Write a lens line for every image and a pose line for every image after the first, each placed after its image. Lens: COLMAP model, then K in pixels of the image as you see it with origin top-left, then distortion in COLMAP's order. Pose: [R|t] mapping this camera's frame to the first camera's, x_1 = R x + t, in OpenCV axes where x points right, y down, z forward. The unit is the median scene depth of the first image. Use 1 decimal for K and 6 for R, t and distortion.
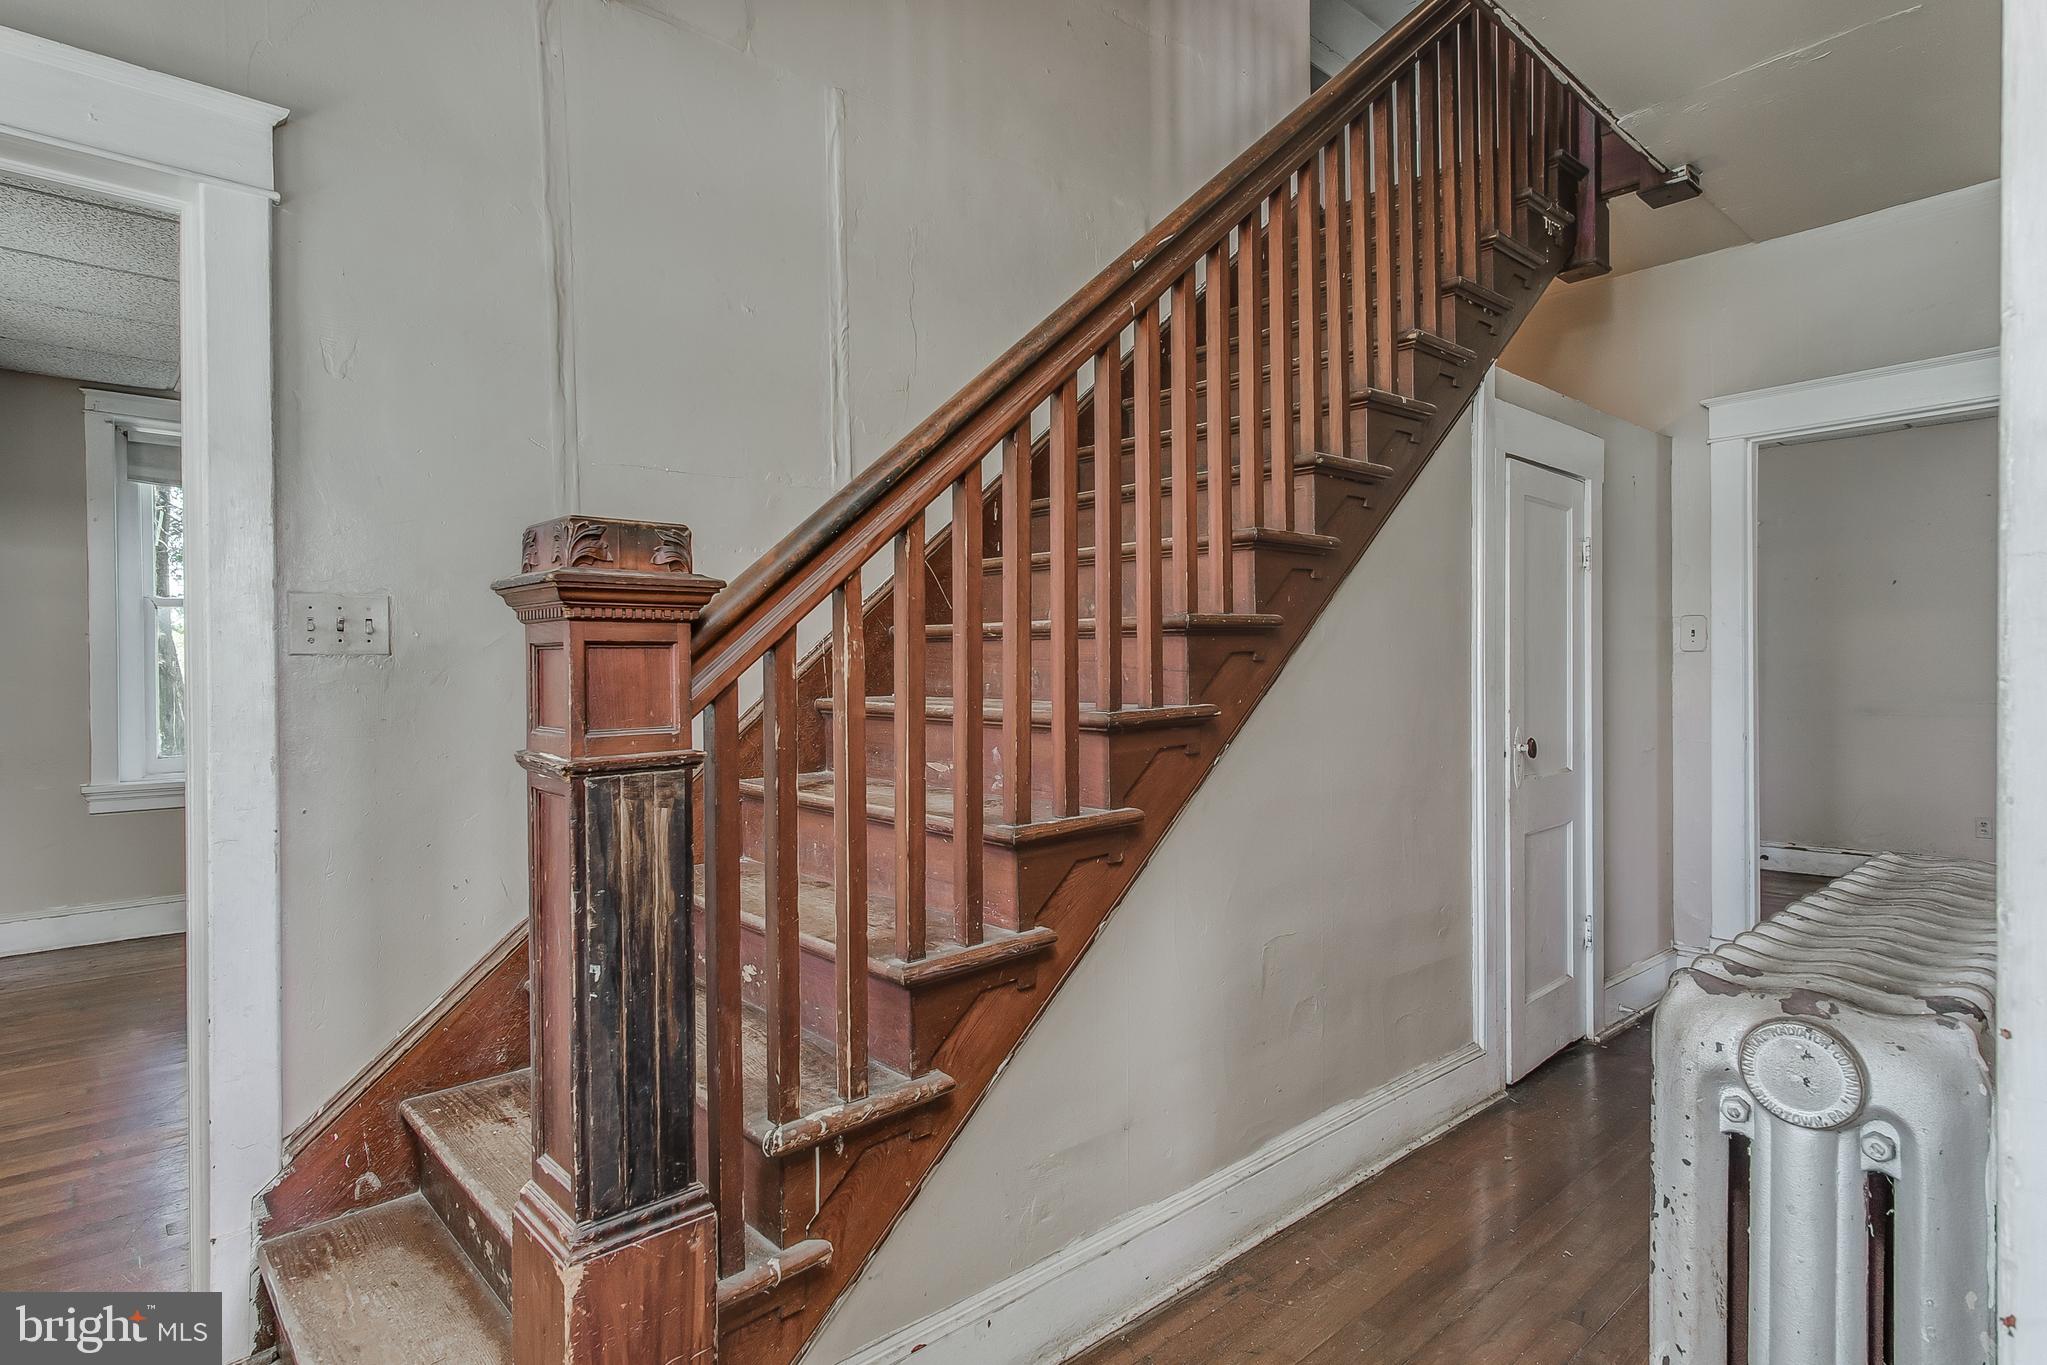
lens RADIAL K [[1091.9, 0, 1023.5], [0, 1091.9, 682.5], [0, 0, 1]] dist [0.003358, 0.001005]
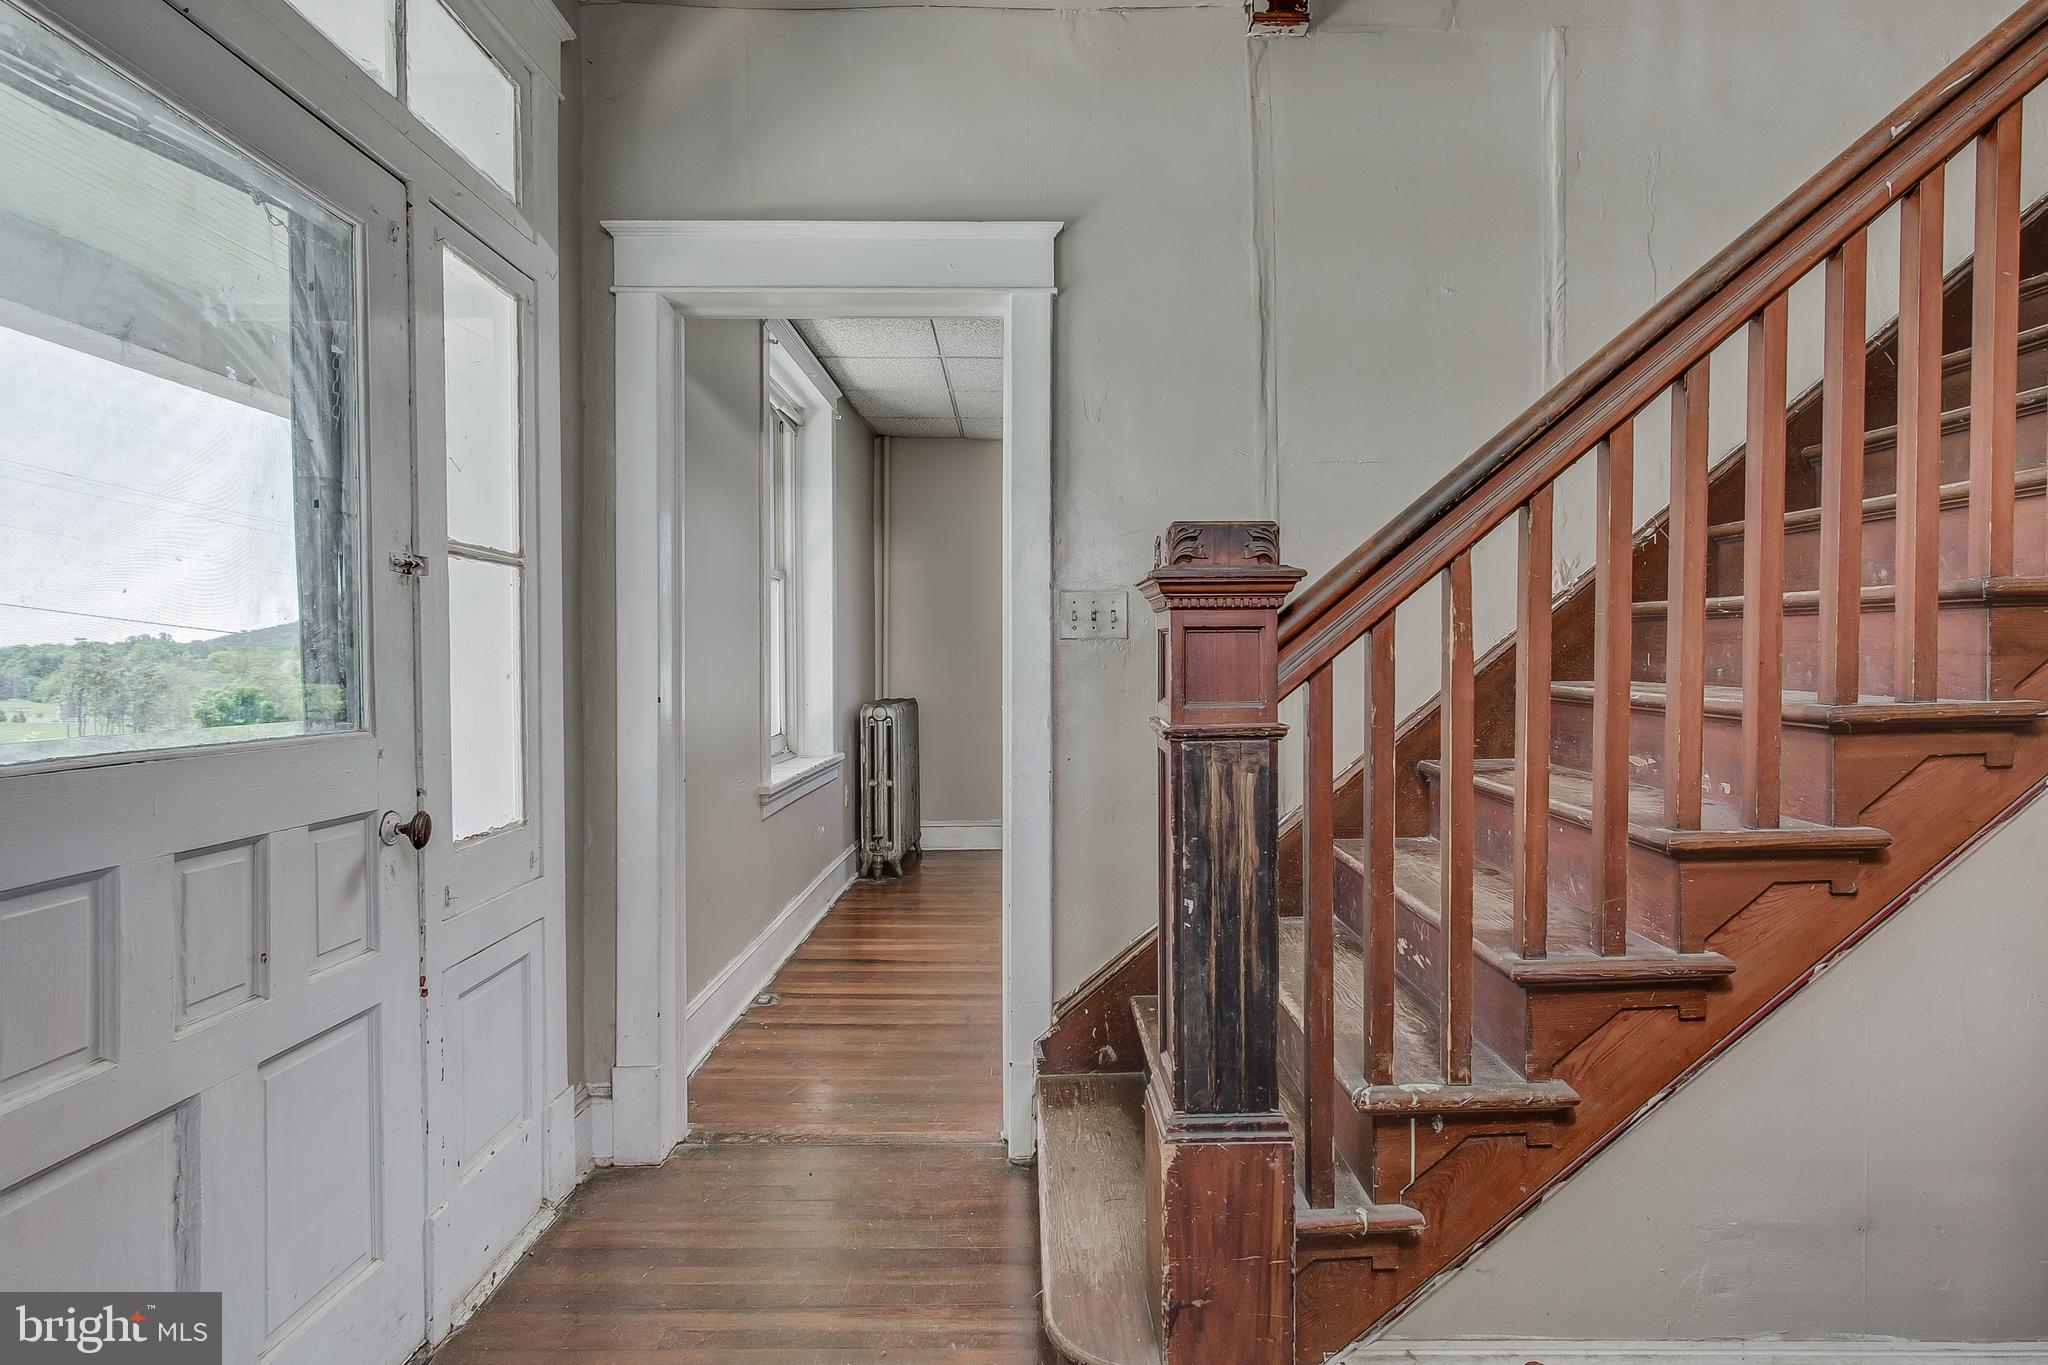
lens RADIAL K [[1080.3, 0, 1024.0], [0, 1080.3, 682.5], [0, 0, 1]] dist [0.003400, 0.001163]
pose [[0.739878, 0.021756, -0.672389, 0.209617], [-0.009861, 0.999720, 0.021496, -0.000750], [0.672669, -0.009274, 0.739886, 0.010031]]
